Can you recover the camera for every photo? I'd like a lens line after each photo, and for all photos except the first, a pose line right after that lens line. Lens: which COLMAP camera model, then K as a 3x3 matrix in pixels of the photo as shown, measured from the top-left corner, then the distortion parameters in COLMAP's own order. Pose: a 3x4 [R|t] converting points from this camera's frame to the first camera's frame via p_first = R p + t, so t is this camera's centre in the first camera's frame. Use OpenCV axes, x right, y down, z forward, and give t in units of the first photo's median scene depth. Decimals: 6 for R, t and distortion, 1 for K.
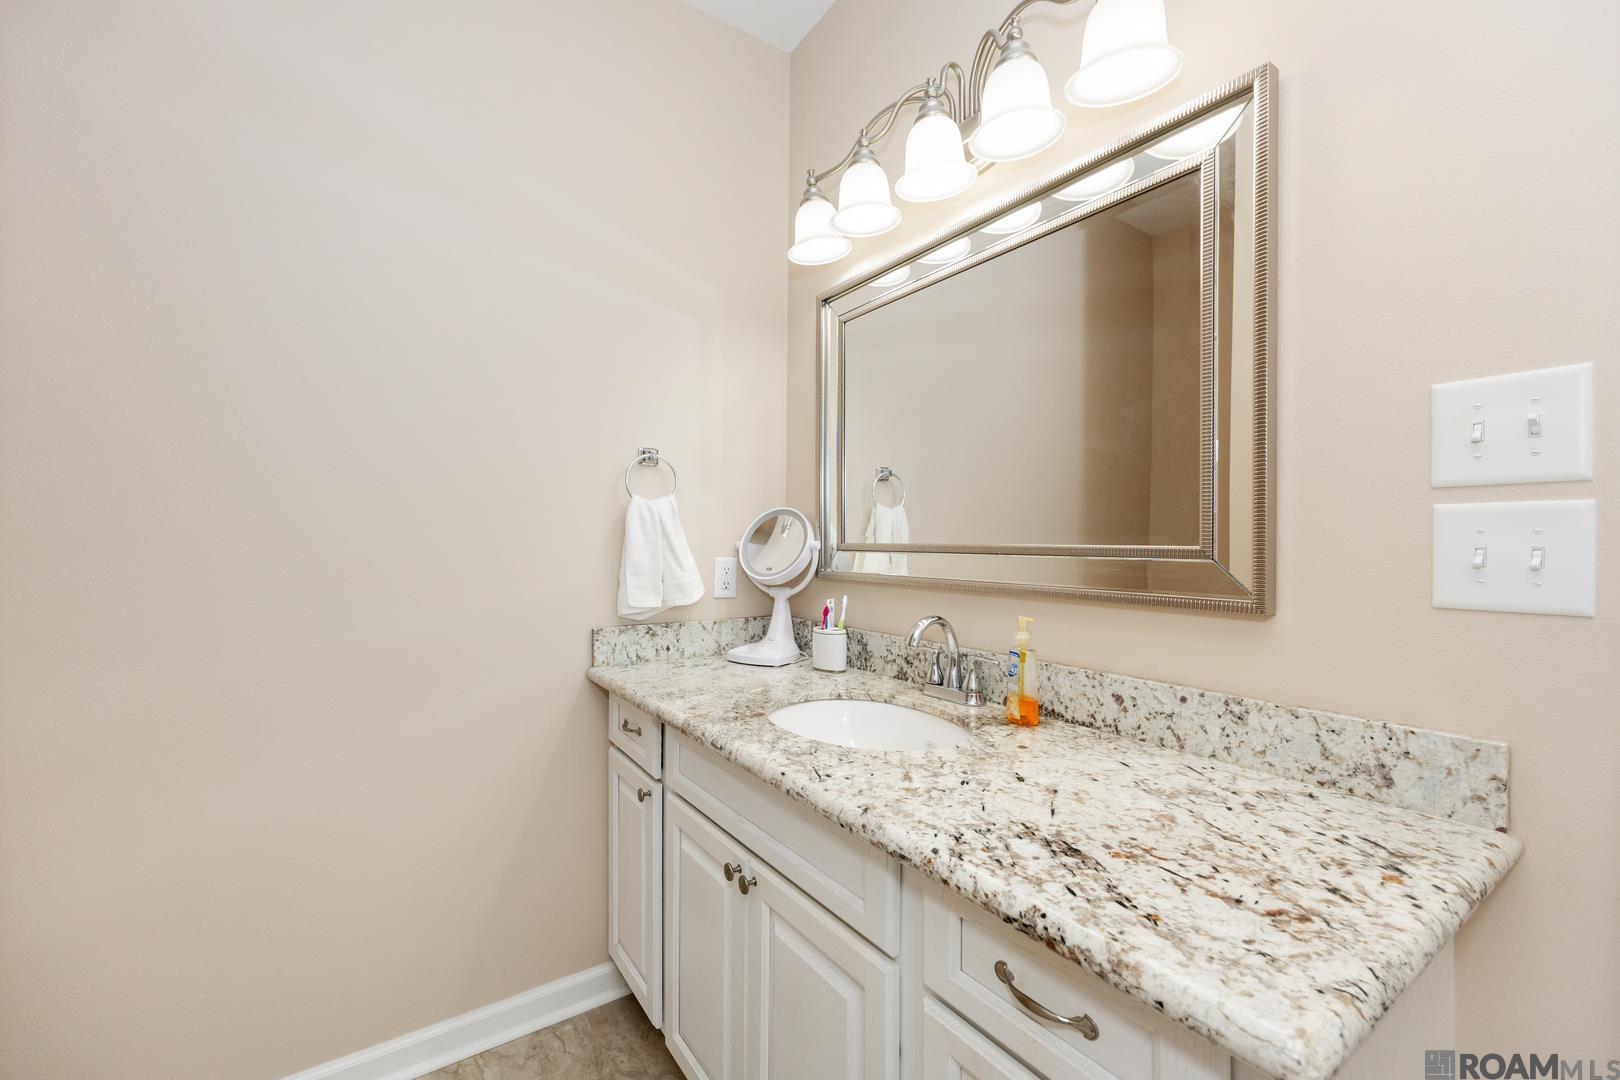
lens RADIAL K [[659.7, 0, 803.5], [0, 659.7, 537.0], [0, 0, 1]] dist [0.003927, -0.000122]
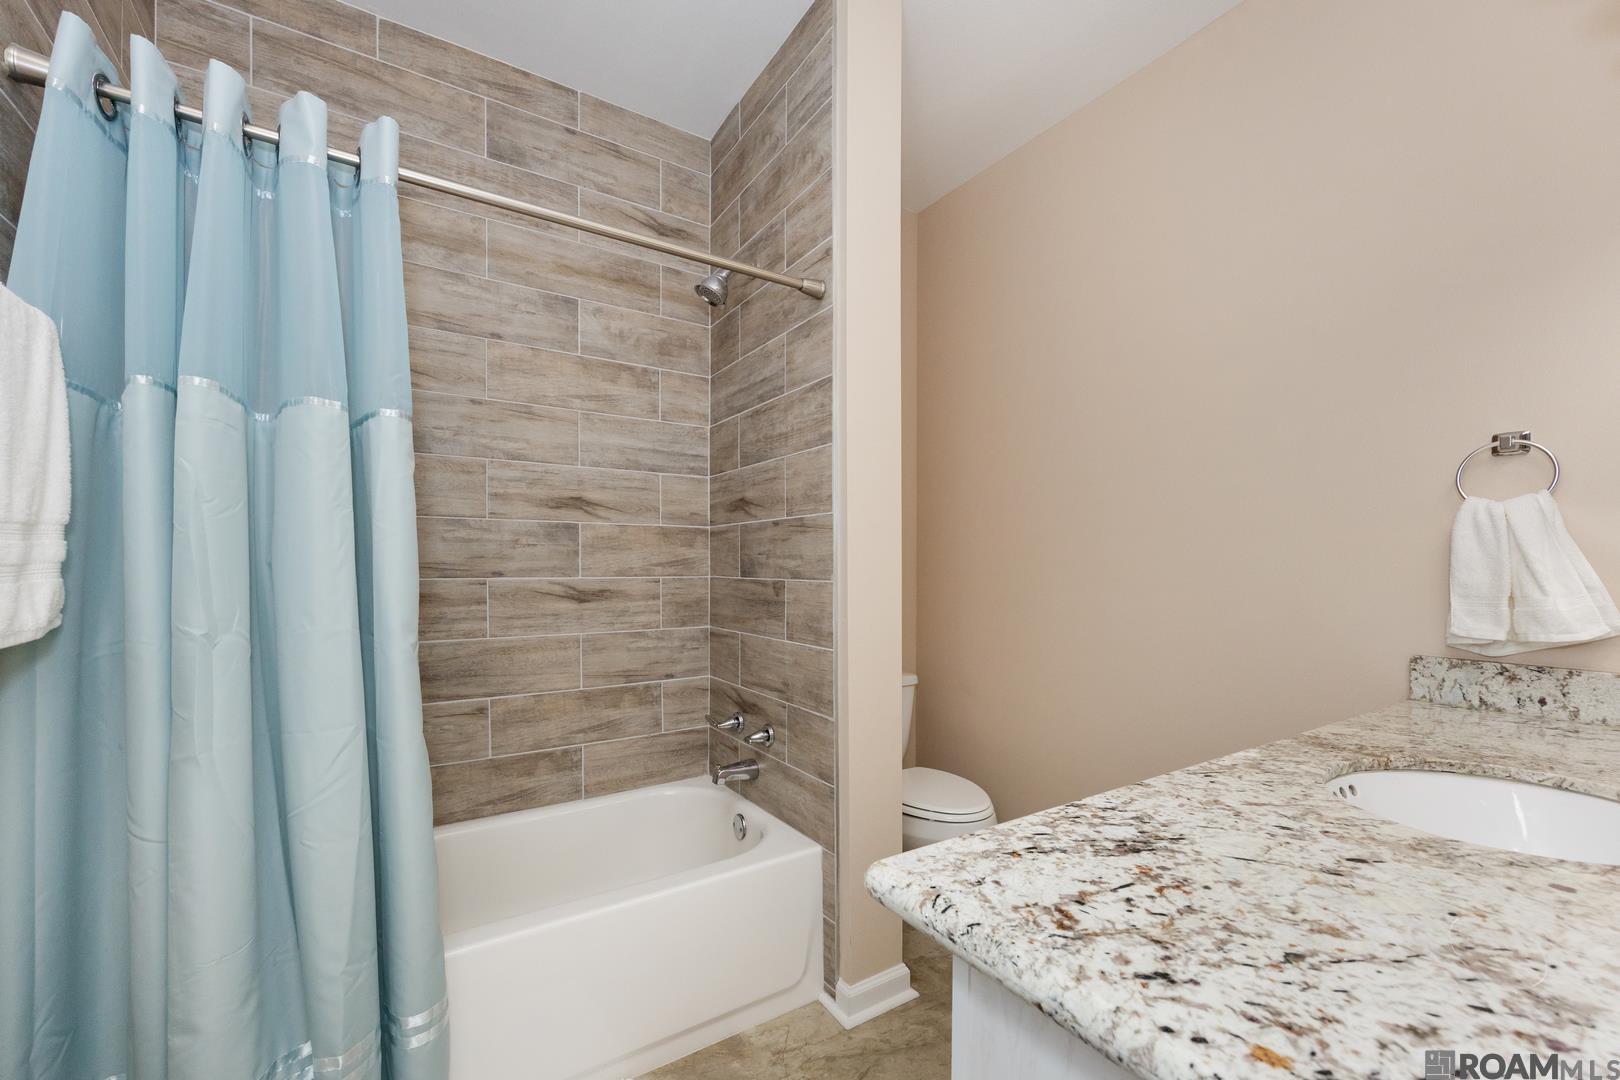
lens RADIAL K [[659.7, 0, 823.1], [0, 659.7, 576.3], [0, 0, 1]] dist [0.003927, -0.000122]
pose [[-0.001983, 0.007324, -0.999971, 1.231001], [0.000709, 0.999973, 0.007322, 0.057900], [0.999998, -0.000695, -0.001988, 0.487337]]
